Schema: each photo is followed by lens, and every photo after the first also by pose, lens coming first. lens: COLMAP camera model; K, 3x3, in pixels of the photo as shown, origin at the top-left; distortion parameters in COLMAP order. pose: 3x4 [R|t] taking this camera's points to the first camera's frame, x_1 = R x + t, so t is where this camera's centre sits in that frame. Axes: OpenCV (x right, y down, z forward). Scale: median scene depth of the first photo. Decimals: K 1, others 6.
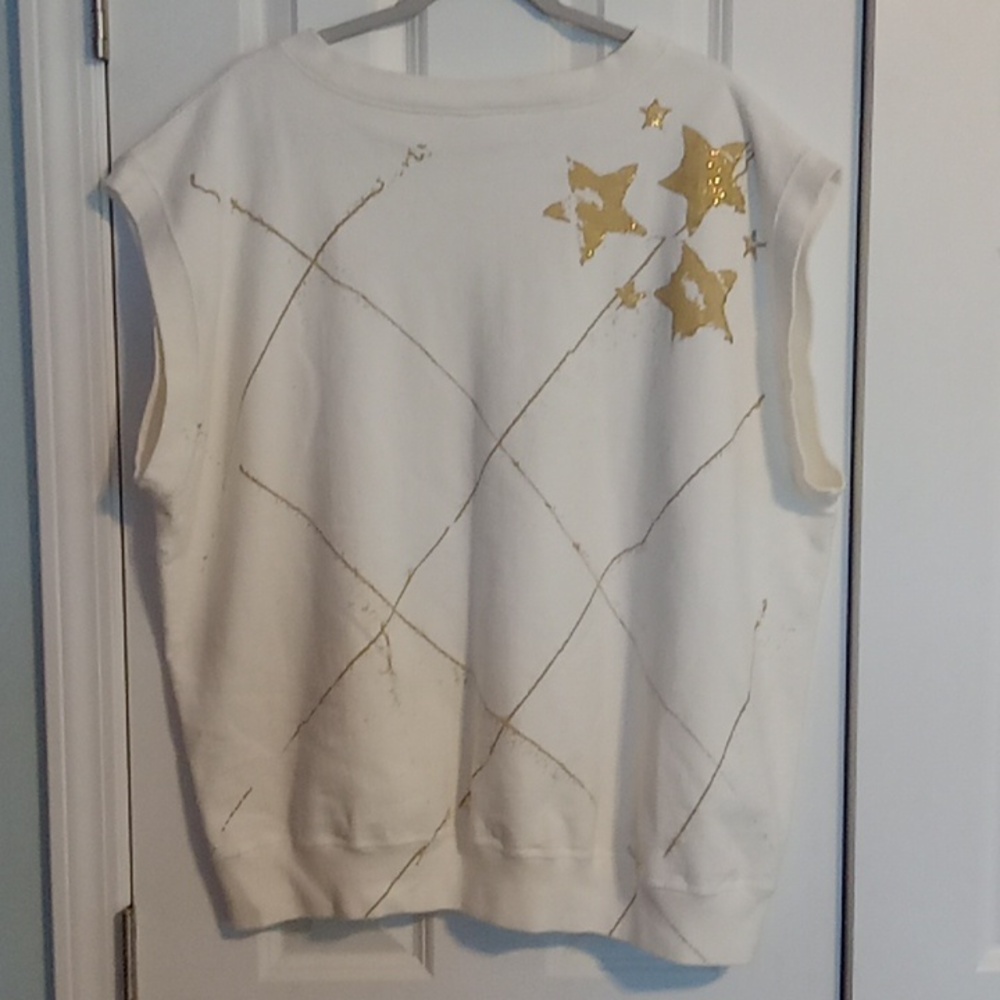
lens RADIAL K [[1501.3, 0, 501.7], [0, 1501.3, 503.0], [0, 0, 1]] dist [0.071804, 0.000000]
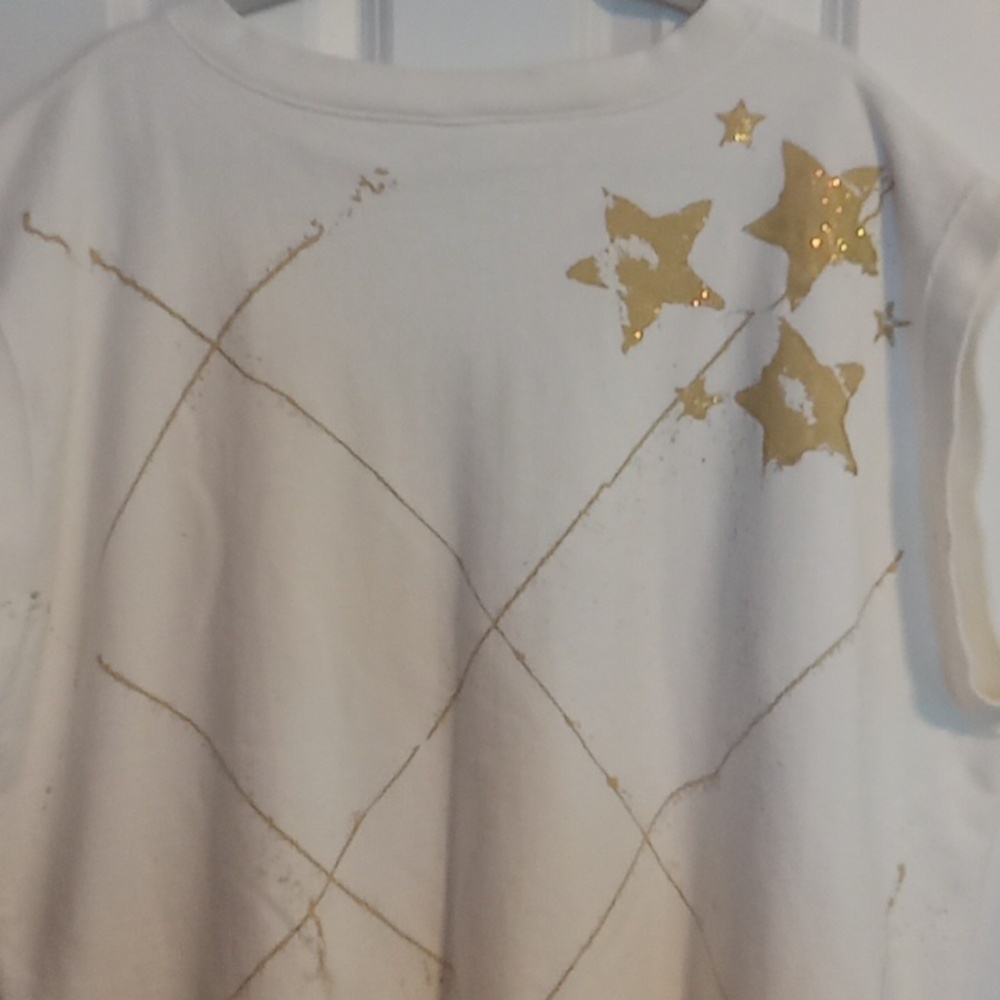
lens RADIAL K [[1501.3, 0, 496.5], [0, 1501.3, 497.2], [0, 0, 1]] dist [0.071804, 0.000000]
pose [[0.999359, 0.011670, -0.033843, 0.020597], [-0.012269, 0.999771, -0.017547, -0.083648], [0.033631, 0.017951, 0.999273, 0.348053]]
